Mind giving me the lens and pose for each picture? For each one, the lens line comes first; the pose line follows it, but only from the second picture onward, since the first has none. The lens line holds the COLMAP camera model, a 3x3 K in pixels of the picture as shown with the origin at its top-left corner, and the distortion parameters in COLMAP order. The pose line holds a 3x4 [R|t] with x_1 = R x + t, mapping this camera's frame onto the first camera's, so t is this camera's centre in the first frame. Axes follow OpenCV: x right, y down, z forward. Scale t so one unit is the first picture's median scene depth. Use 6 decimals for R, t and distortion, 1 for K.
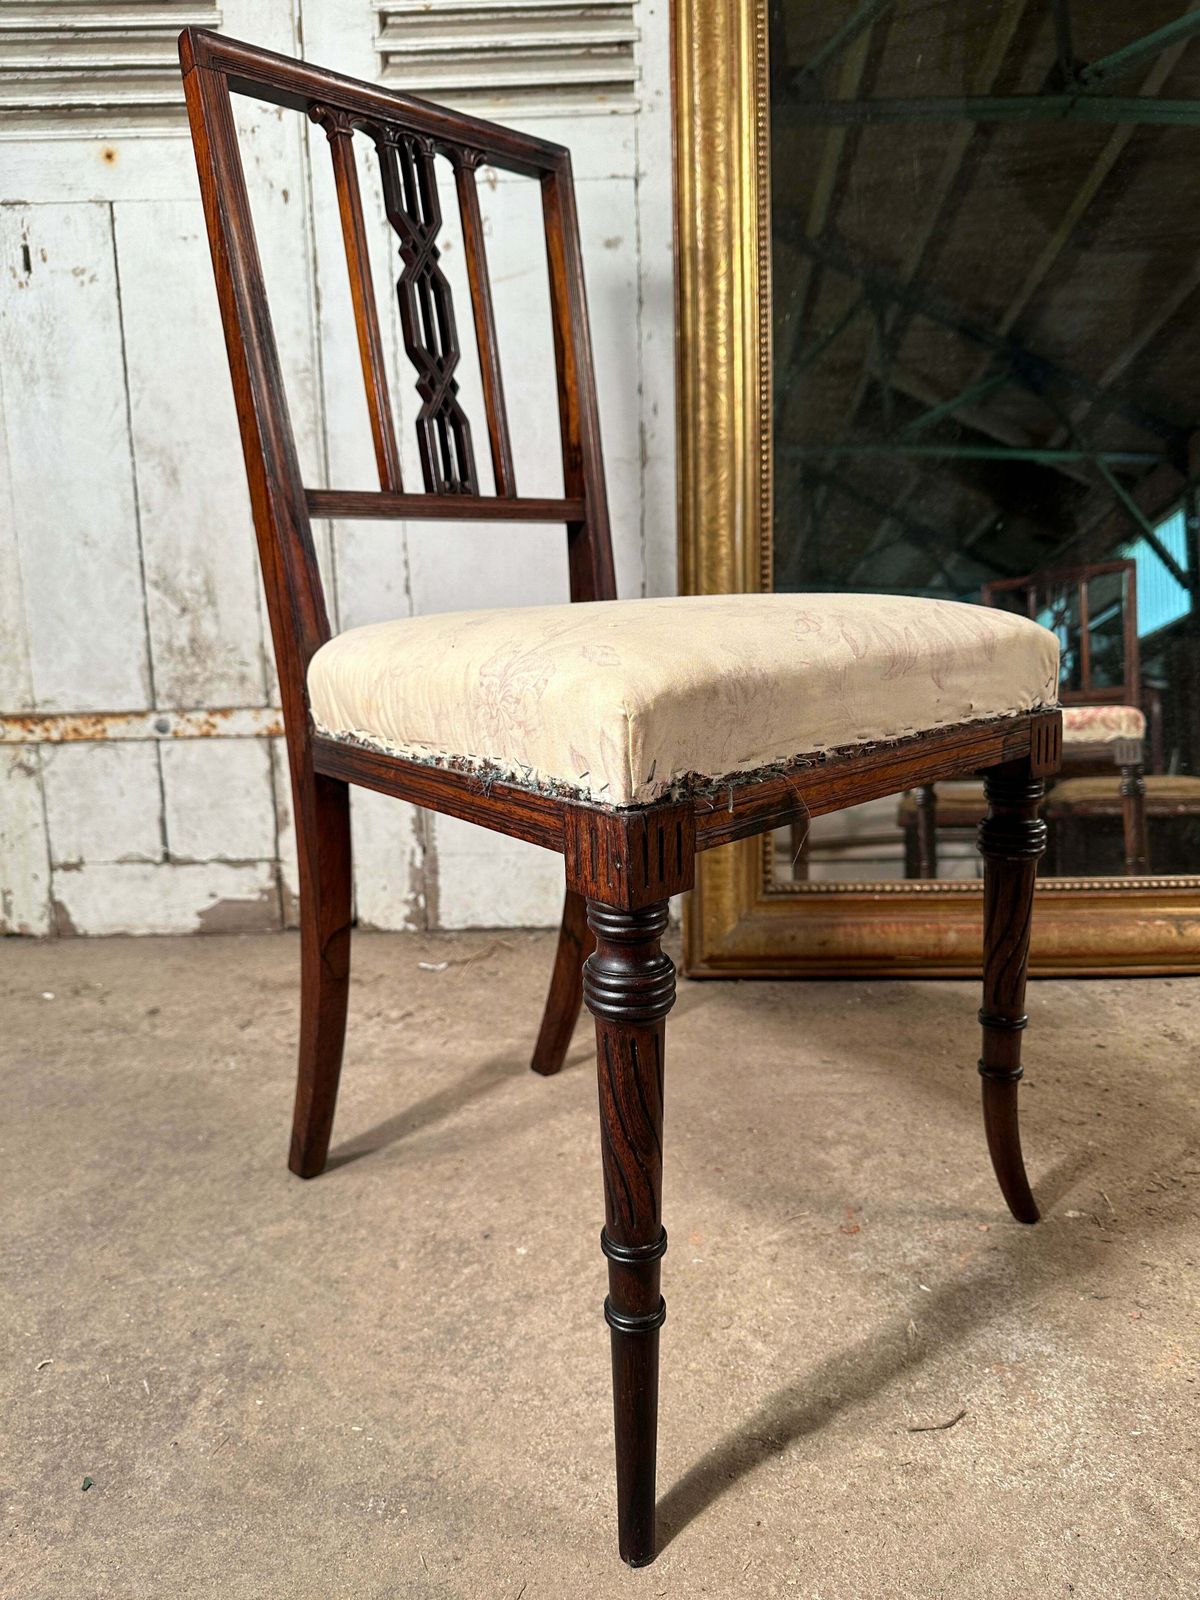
lens RADIAL K [[1175.2, 0, 592.8], [0, 1175.2, 800.8], [0, 0, 1]] dist [0.016507, -0.026230]
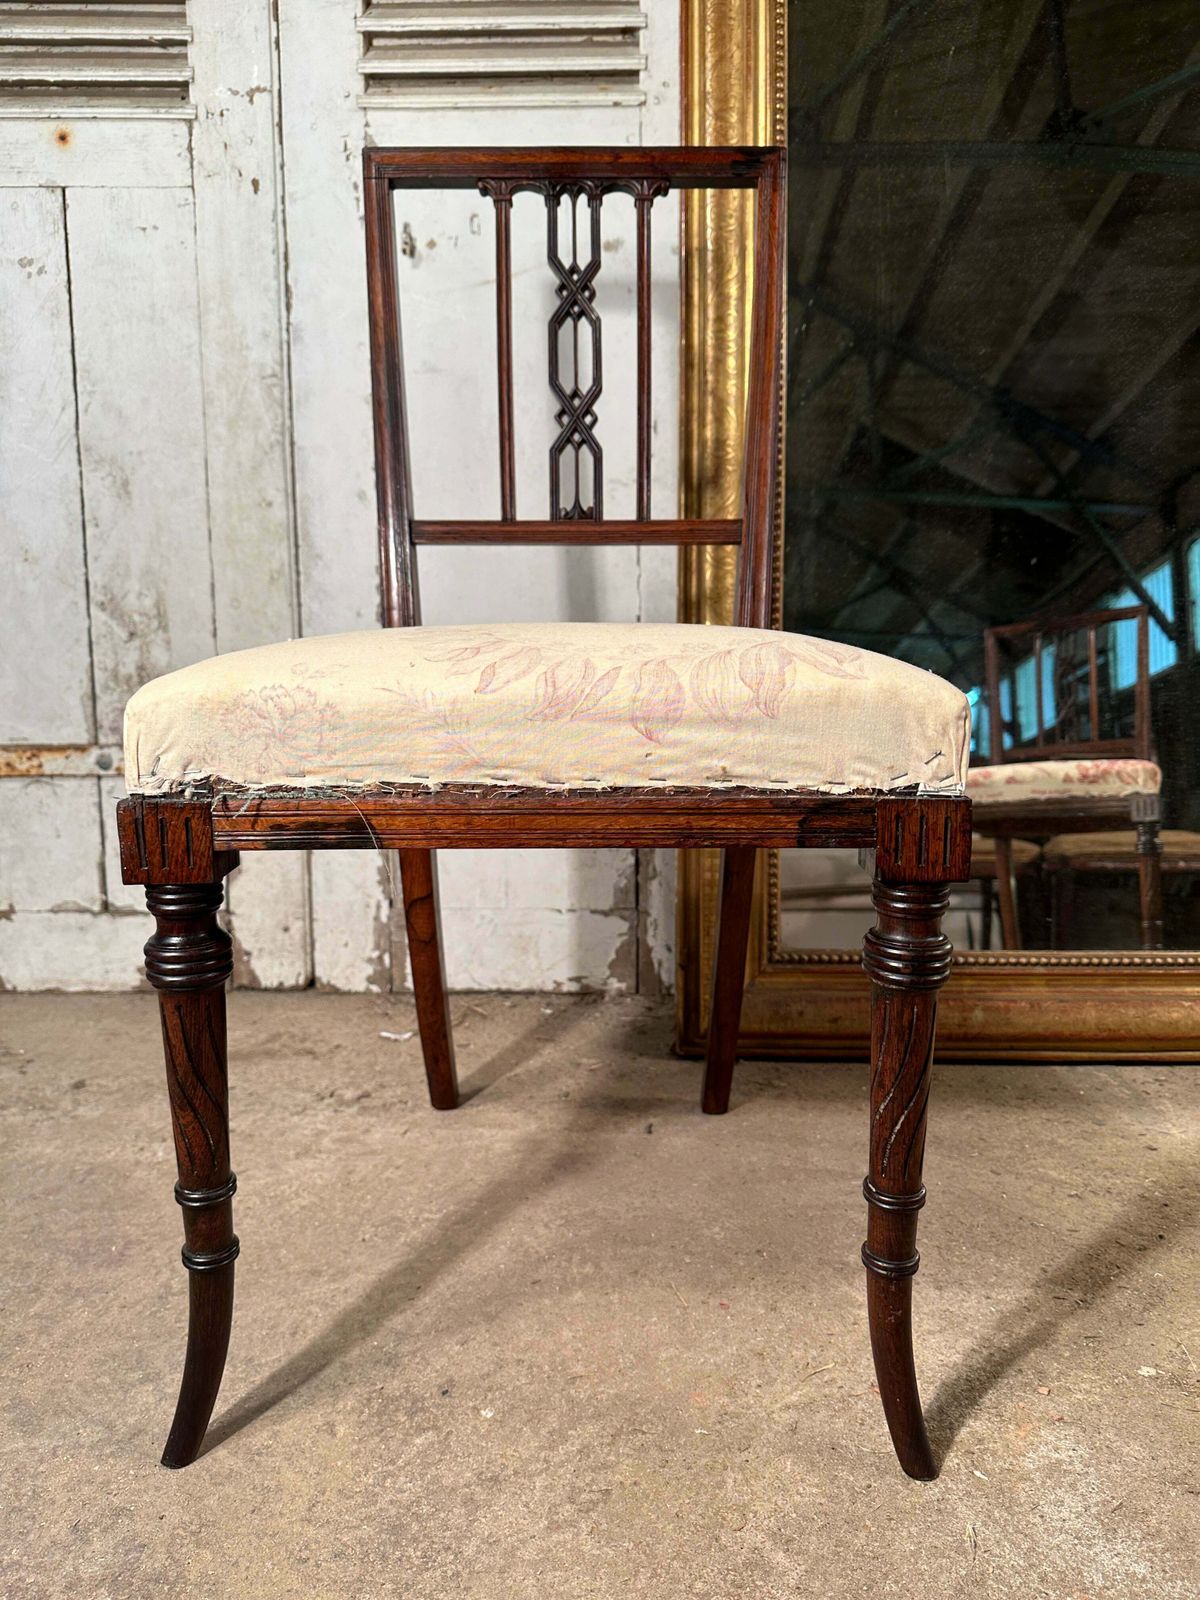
lens RADIAL K [[1175.2, 0, 587.9], [0, 1175.2, 804.9], [0, 0, 1]] dist [0.016507, -0.026230]
pose [[0.999726, 0.019701, 0.012661, -0.005435], [-0.019319, 0.999374, -0.029648, -0.012011], [-0.013237, 0.029395, 0.999480, 0.101957]]
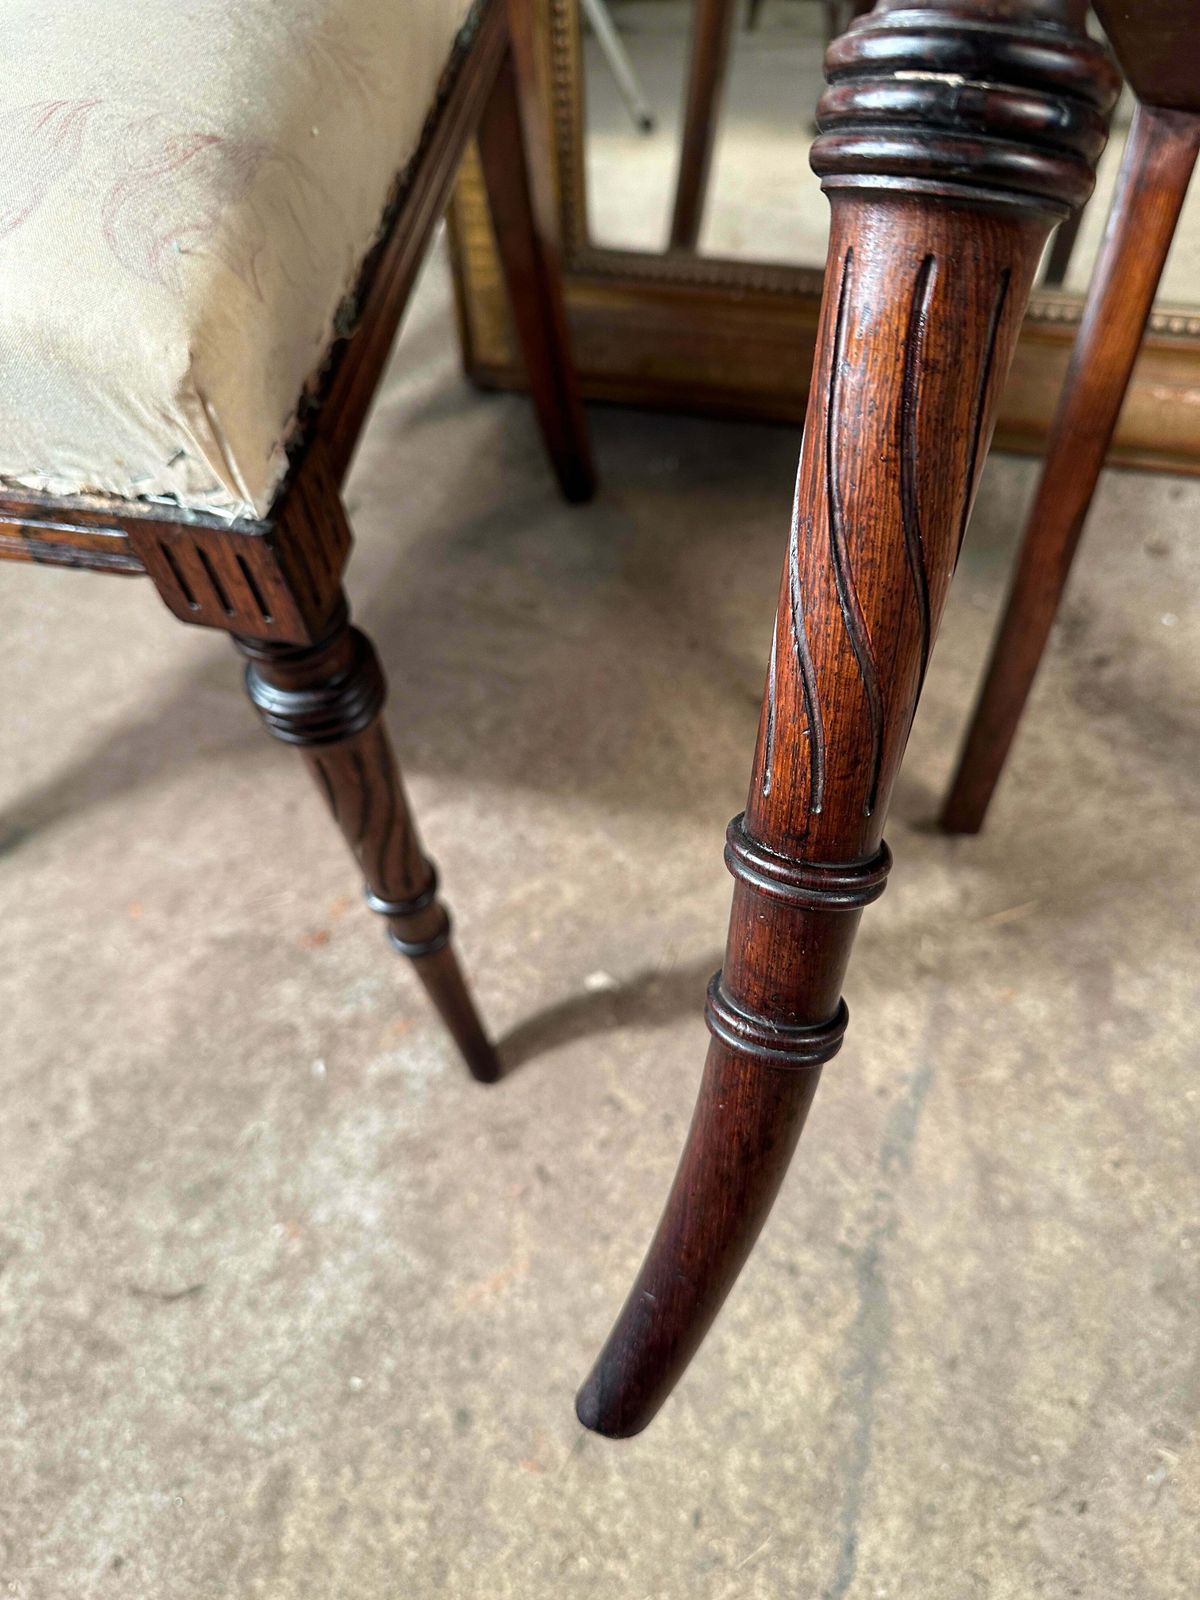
lens RADIAL K [[1175.2, 0, 584.3], [0, 1175.2, 815.0], [0, 0, 1]] dist [0.016507, -0.026230]
pose [[0.955799, 0.204038, -0.211699, 0.343350], [0.012121, 0.692061, 0.721737, -0.164447], [0.293770, -0.692402, 0.658998, 0.375265]]
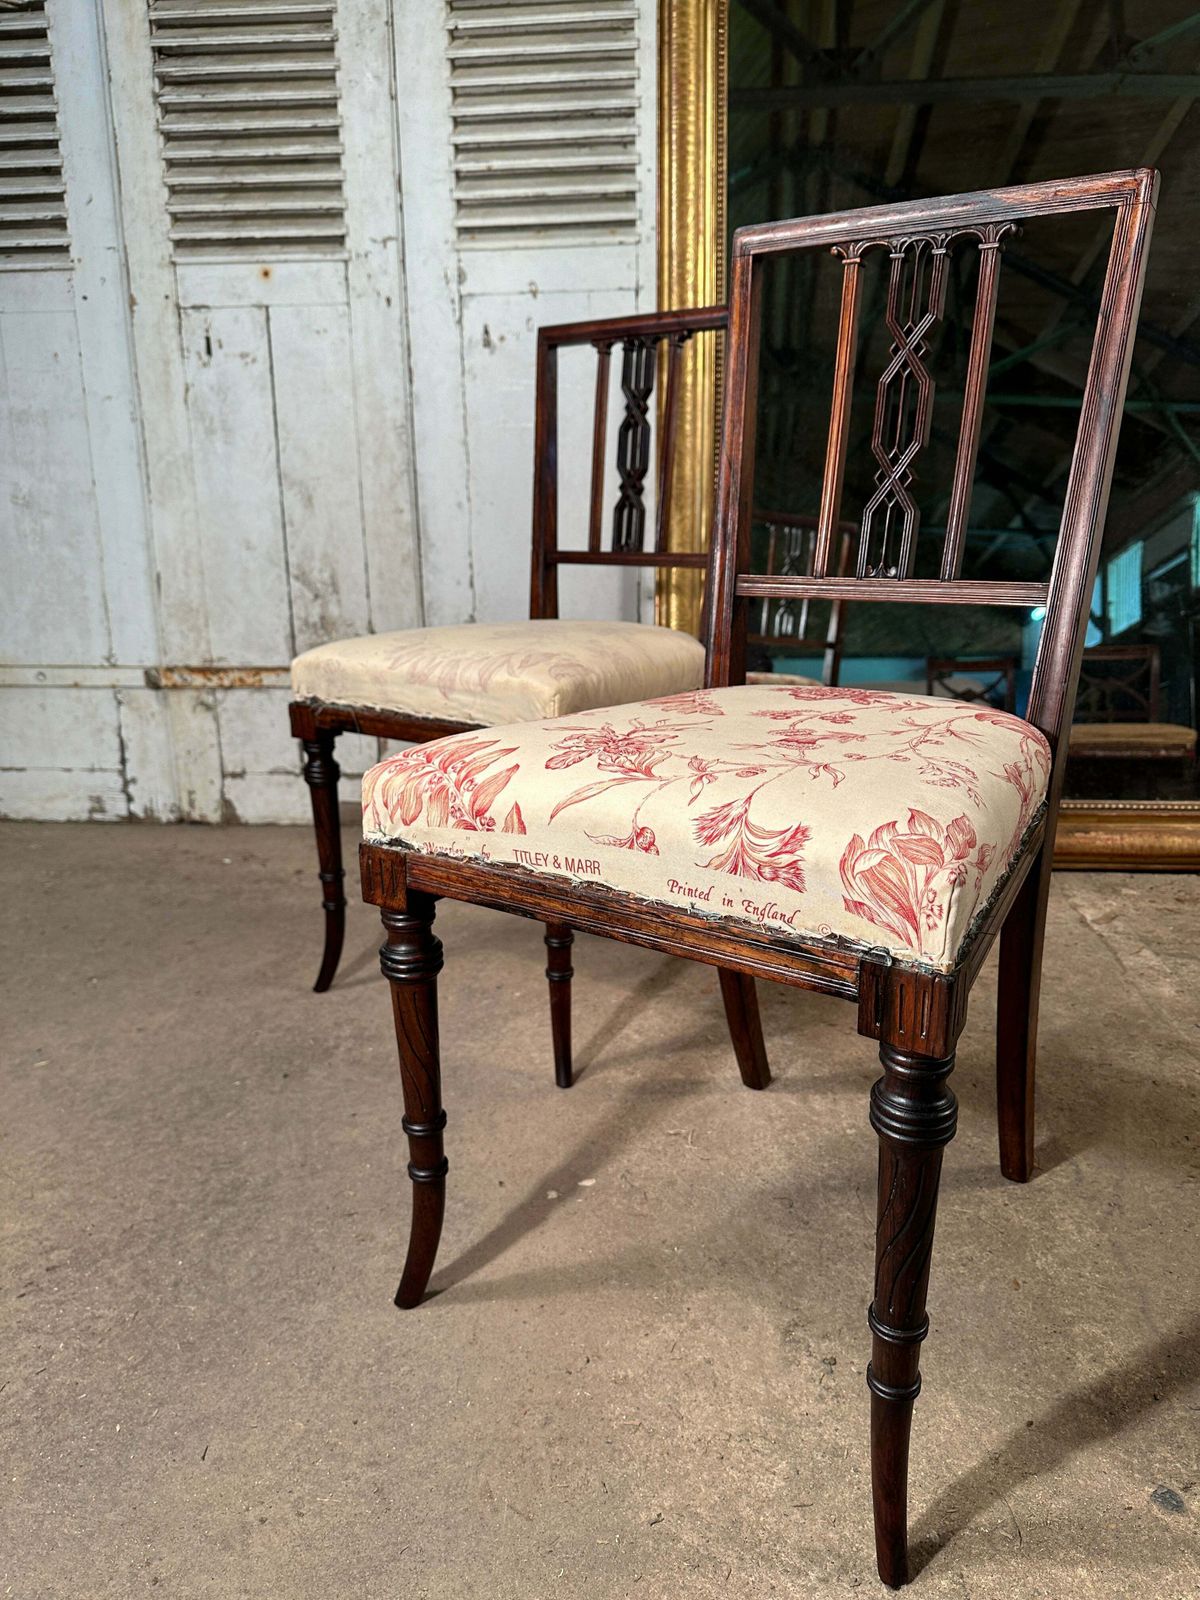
lens RADIAL K [[1175.2, 0, 602.4], [0, 1175.2, 814.1], [0, 0, 1]] dist [0.016507, -0.026230]
pose [[0.997179, 0.026072, -0.070386, 0.113711], [-0.021047, 0.997239, 0.071207, -0.009357], [0.072049, -0.069525, 0.994975, -0.443483]]
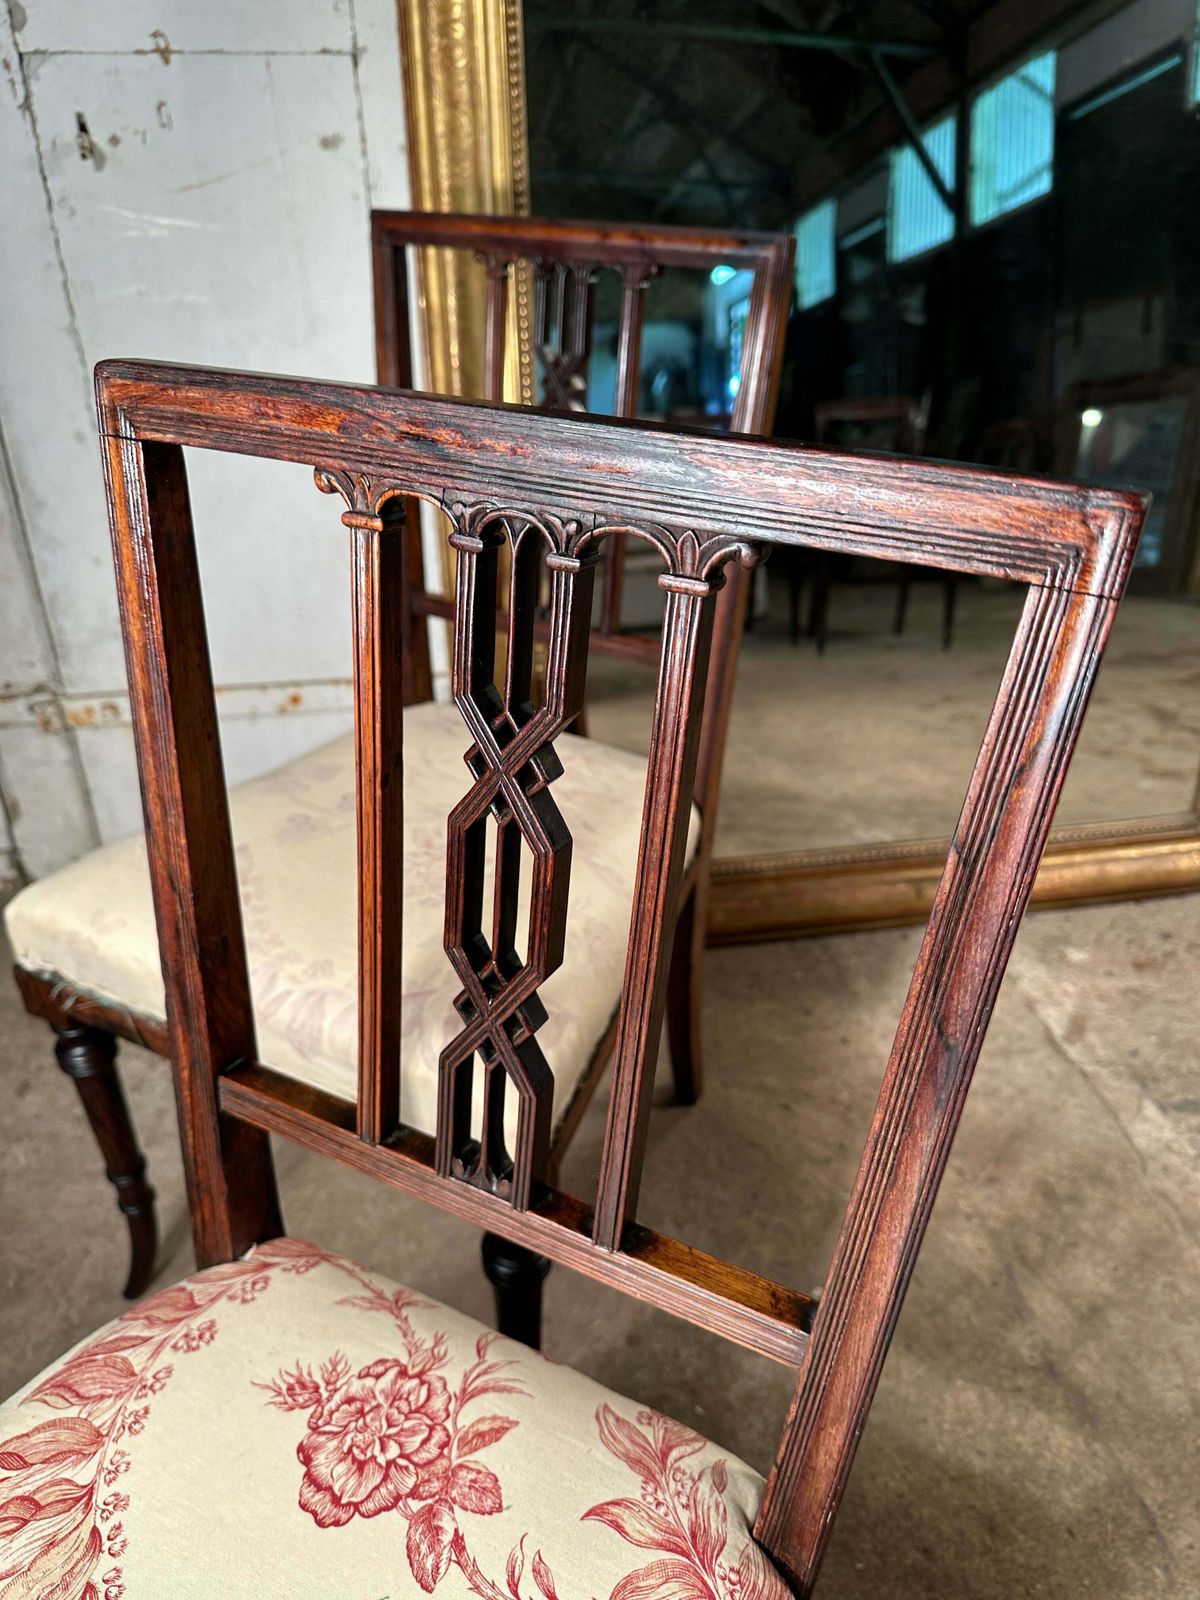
lens RADIAL K [[1175.2, 0, 593.7], [0, 1175.2, 803.5], [0, 0, 1]] dist [0.016507, -0.026230]
pose [[0.979323, -0.083800, 0.184132, 0.006797], [0.016002, 0.939409, 0.342425, -0.334473], [-0.201671, -0.332398, 0.921325, 0.078353]]
